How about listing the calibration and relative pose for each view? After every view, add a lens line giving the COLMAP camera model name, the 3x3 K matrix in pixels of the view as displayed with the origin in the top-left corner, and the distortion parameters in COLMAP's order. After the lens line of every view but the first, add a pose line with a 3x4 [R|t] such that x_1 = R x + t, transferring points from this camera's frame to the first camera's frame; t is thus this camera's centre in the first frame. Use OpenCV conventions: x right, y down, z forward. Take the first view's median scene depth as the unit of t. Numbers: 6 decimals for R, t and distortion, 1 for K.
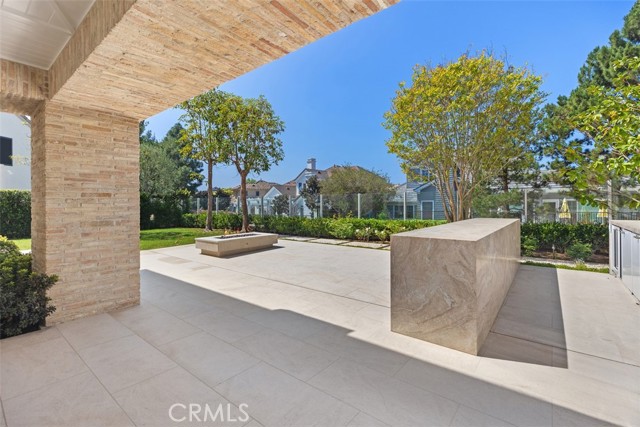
lens RADIAL K [[289.6, 0, 317.6], [0, 289.6, 211.6], [0, 0, 1]] dist [0.002504, 0.000075]
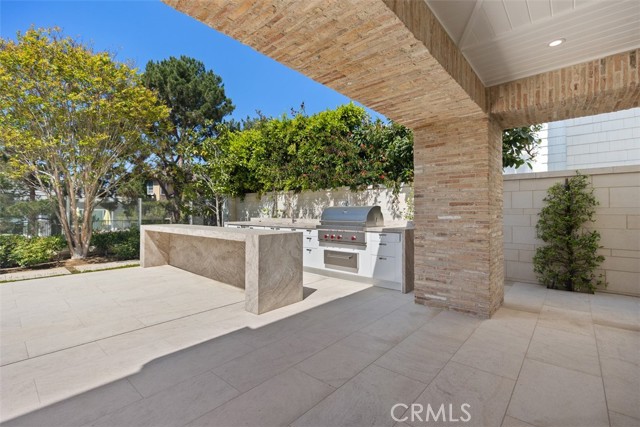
lens RADIAL K [[289.6, 0, 317.6], [0, 289.6, 211.6], [0, 0, 1]] dist [0.002504, 0.000075]
pose [[0.054843, 0.003376, 0.998489, -0.754144], [0.023515, 0.999713, -0.004671, -0.006048], [-0.998218, 0.023735, 0.054748, 0.540517]]
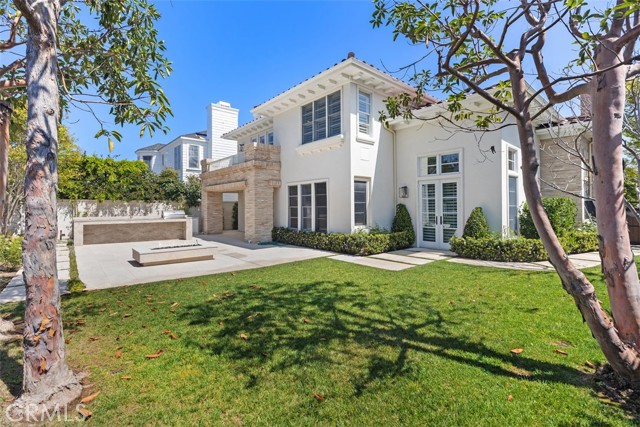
lens RADIAL K [[289.6, 0, 317.6], [0, 289.6, 211.6], [0, 0, 1]] dist [0.002504, 0.000075]
pose [[-0.984357, 0.000208, 0.176187, -1.865906], [0.007132, 0.999227, 0.038667, -0.145425], [-0.176043, 0.039319, -0.983597, 3.674371]]
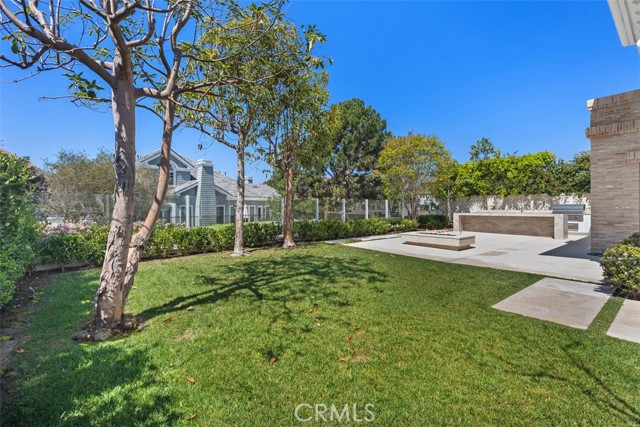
lens RADIAL K [[289.6, 0, 317.6], [0, 289.6, 211.6], [0, 0, 1]] dist [0.002504, 0.000075]
pose [[0.210914, -0.017203, 0.977353, -2.957351], [0.029533, 0.999501, 0.011220, -0.067993], [-0.977058, 0.026498, 0.211316, 2.373283]]
